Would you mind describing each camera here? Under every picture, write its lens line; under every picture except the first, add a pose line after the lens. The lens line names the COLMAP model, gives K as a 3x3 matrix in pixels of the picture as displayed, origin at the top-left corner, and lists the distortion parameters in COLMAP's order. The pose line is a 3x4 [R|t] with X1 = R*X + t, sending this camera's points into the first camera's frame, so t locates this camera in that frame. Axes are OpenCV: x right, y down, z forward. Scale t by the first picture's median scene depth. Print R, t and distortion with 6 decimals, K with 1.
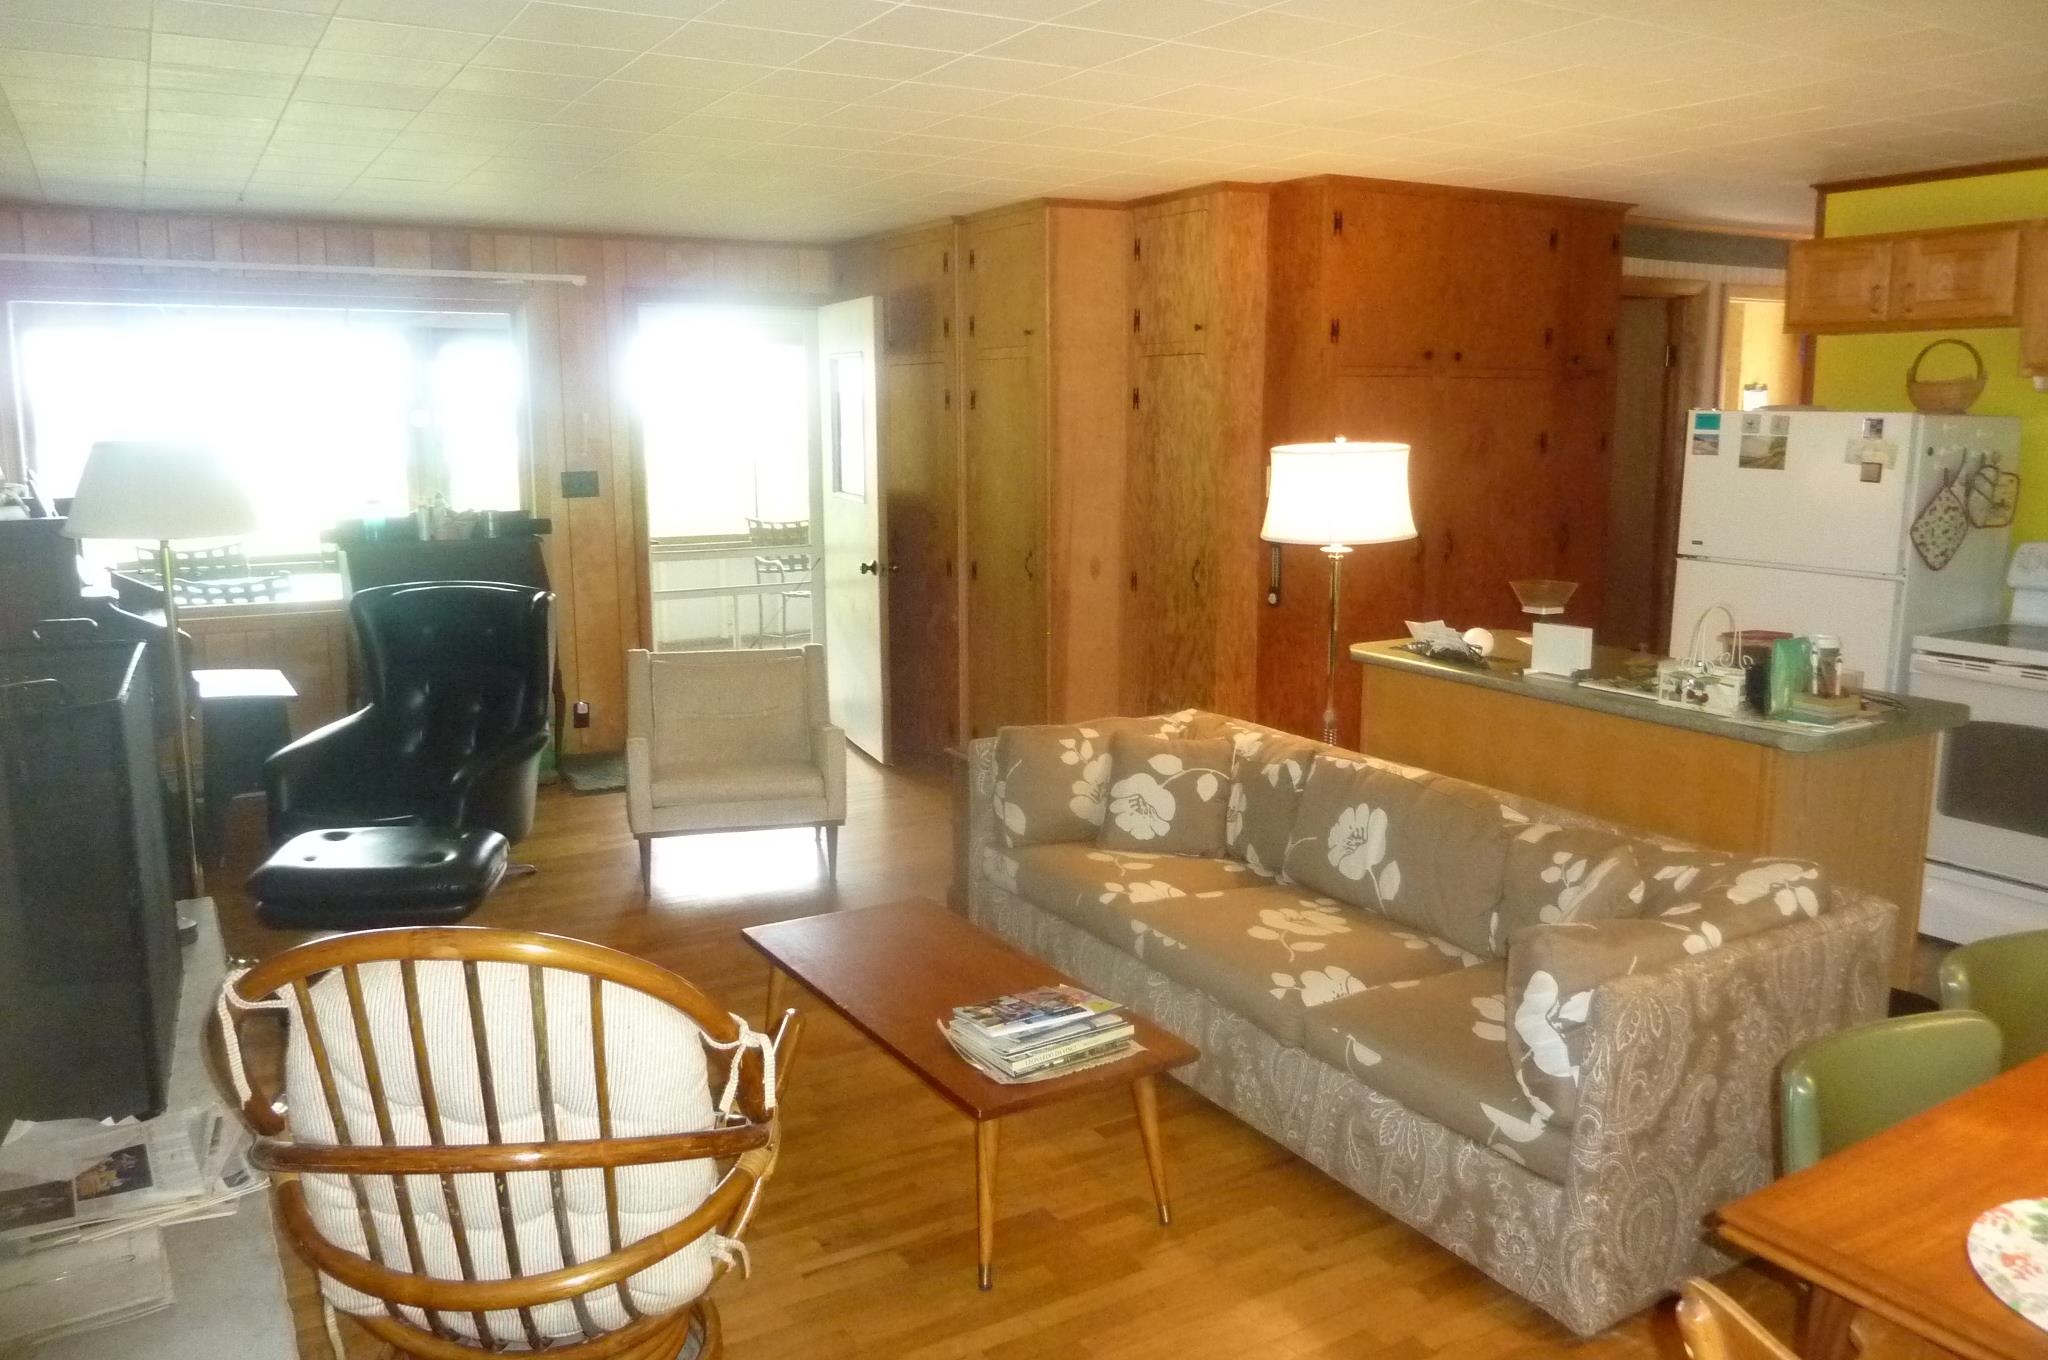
lens RADIAL K [[1496.1, 0, 1024.0], [0, 1496.1, 680.0], [0, 0, 1]] dist [-0.027426, 0.000845]
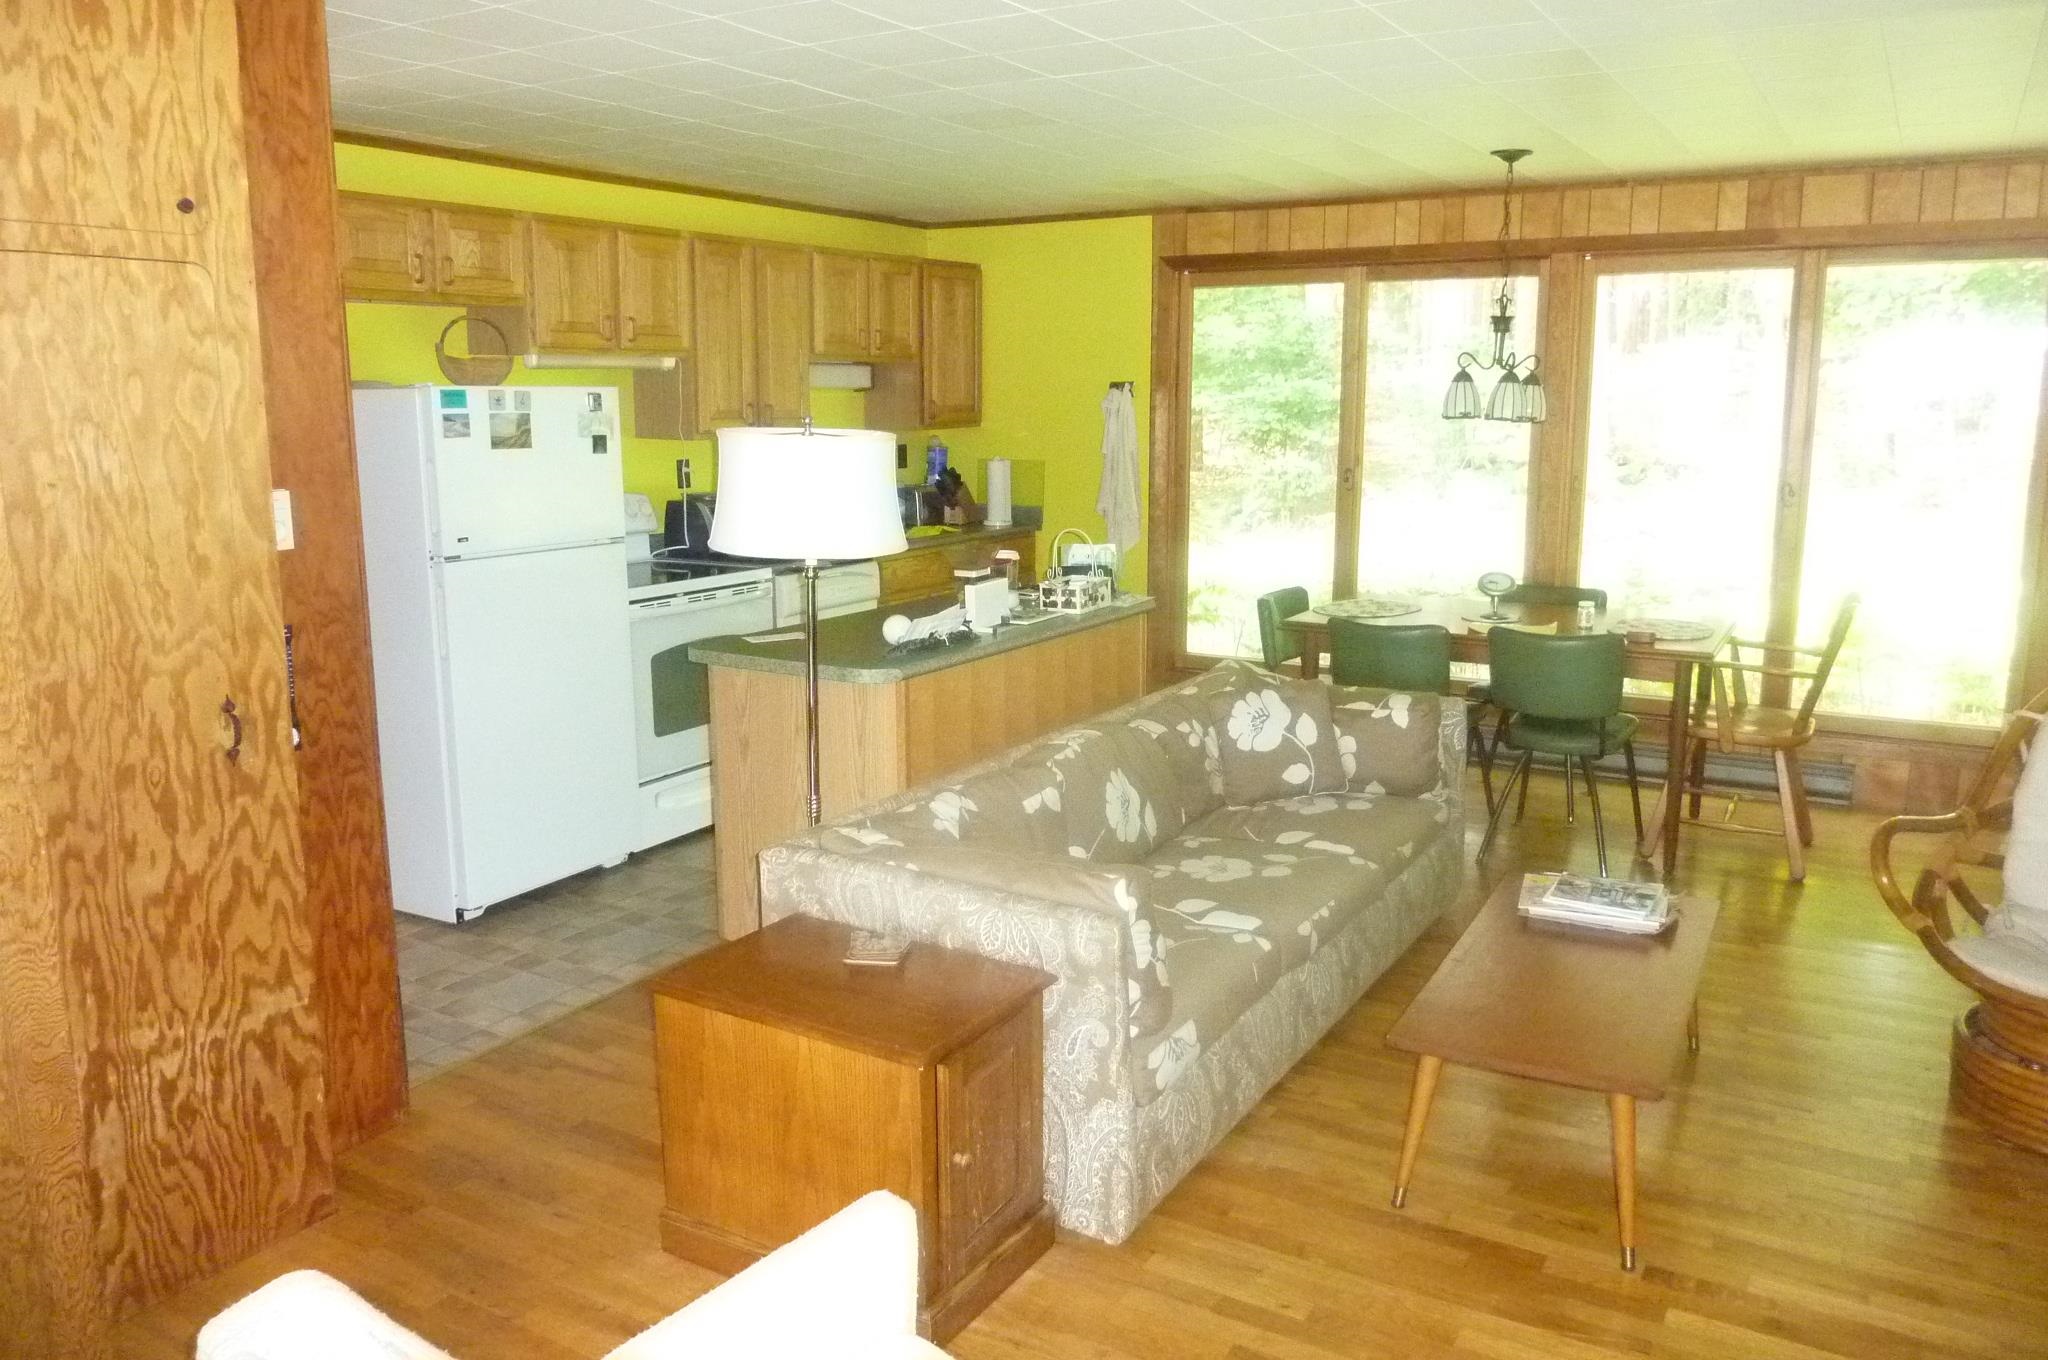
lens RADIAL K [[1517.9, 0, 1021.2], [0, 1517.9, 664.6], [0, 0, 1]] dist [0.005432, -0.031503]
pose [[-0.474950, -0.152881, 0.866631, -0.503988], [0.163239, 0.952398, 0.257472, -0.210726], [-0.864740, 0.263755, -0.427385, 1.192732]]
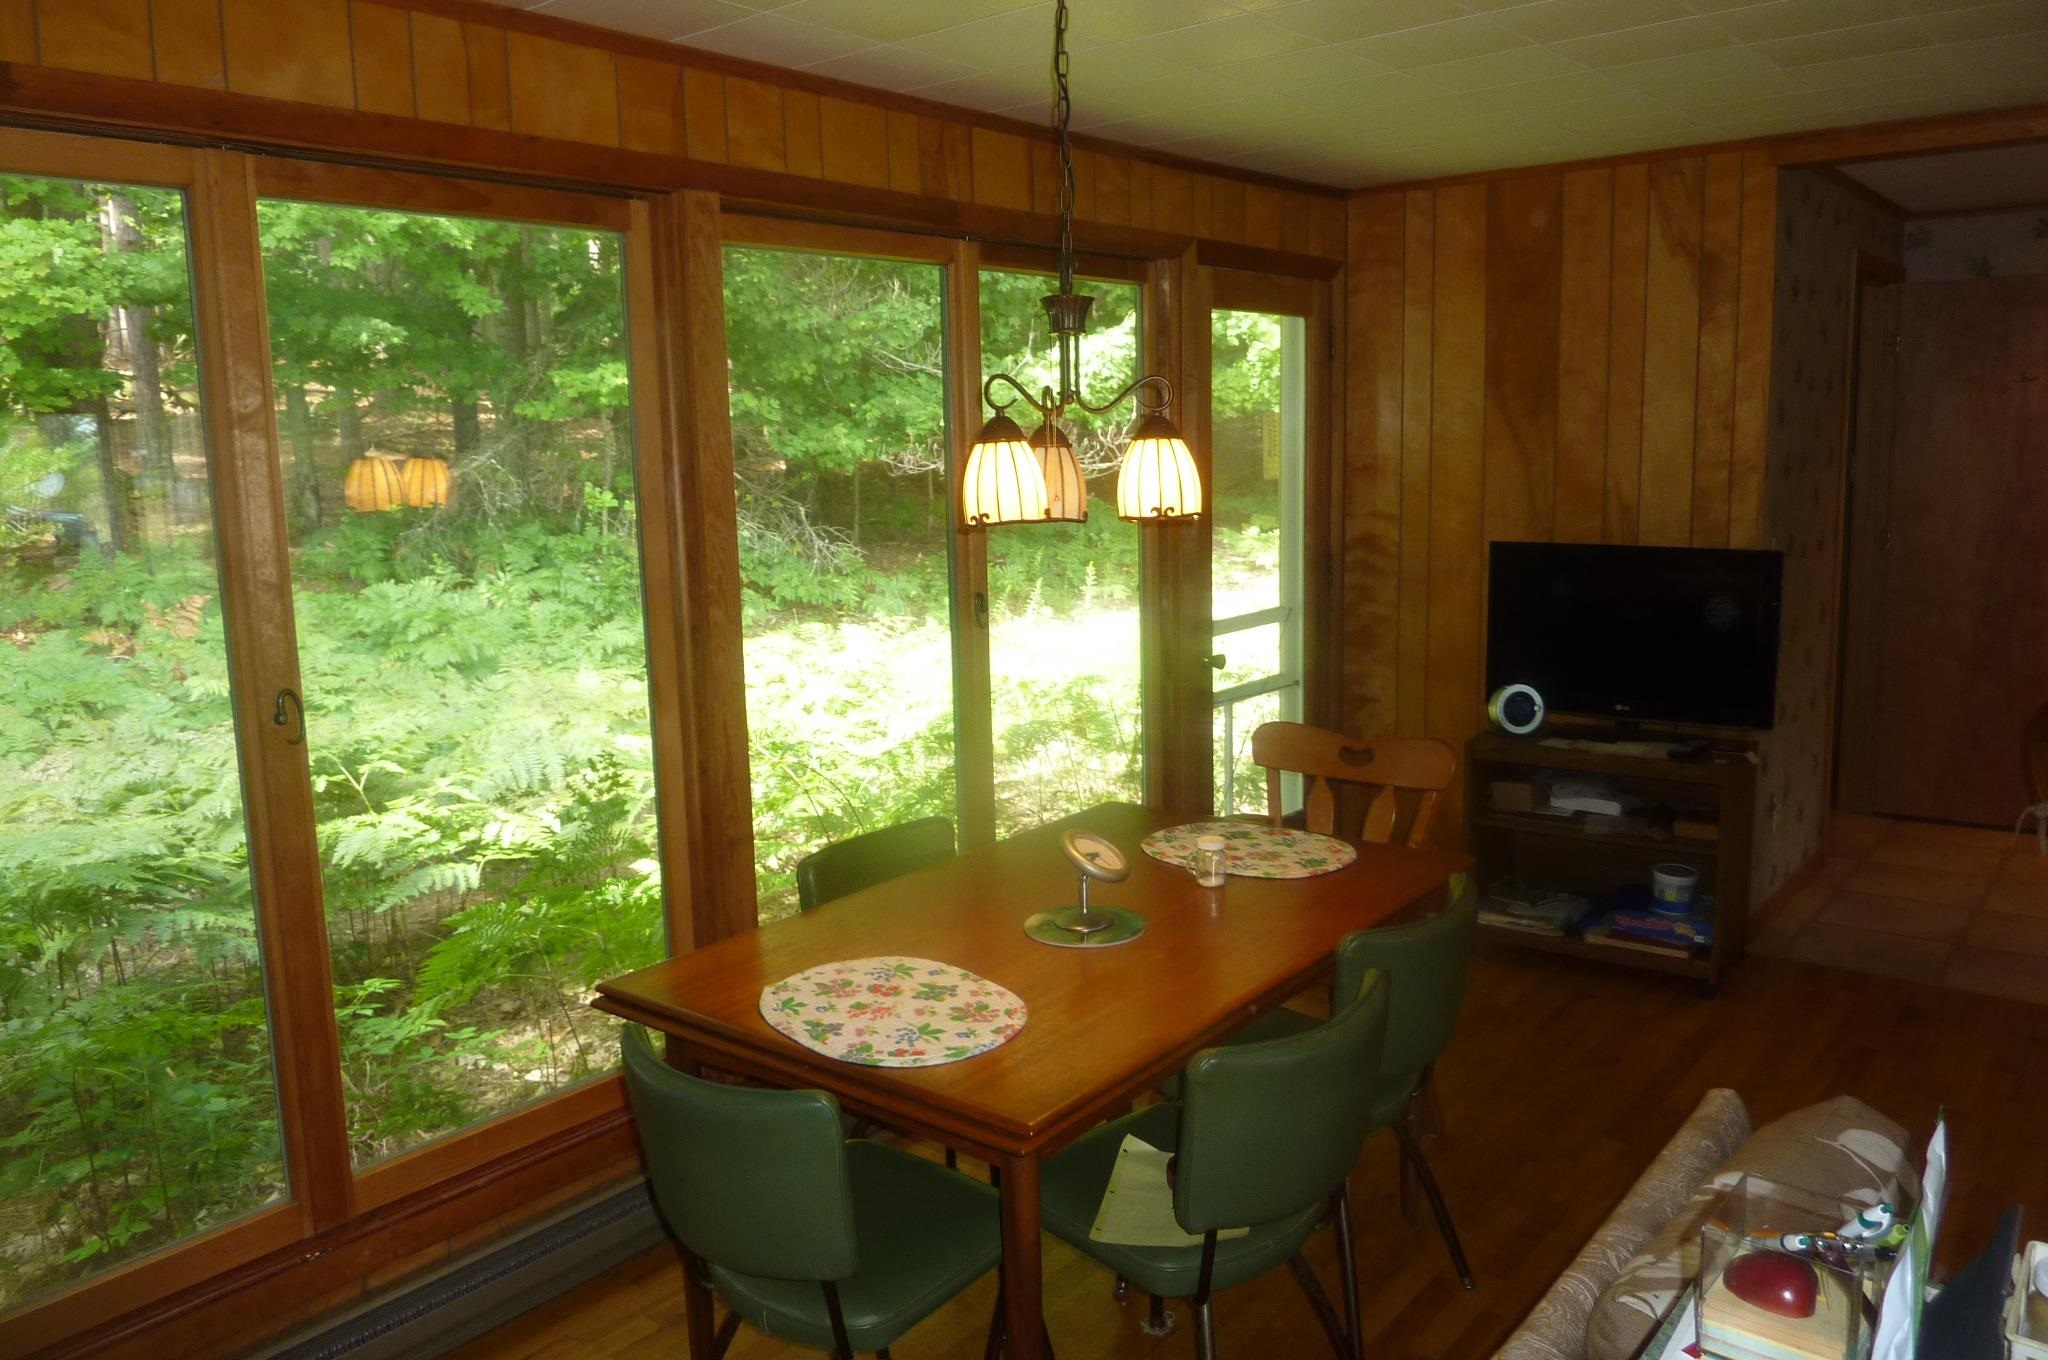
lens RADIAL K [[1497.6, 0, 1024.0], [0, 1497.6, 680.0], [0, 0, 1]] dist [-0.003014, -0.036985]
pose [[-0.940545, 0.085794, -0.328654, 0.552798], [-0.028392, 0.944332, 0.327766, -0.152760], [0.338479, 0.317611, -0.885751, 0.826545]]
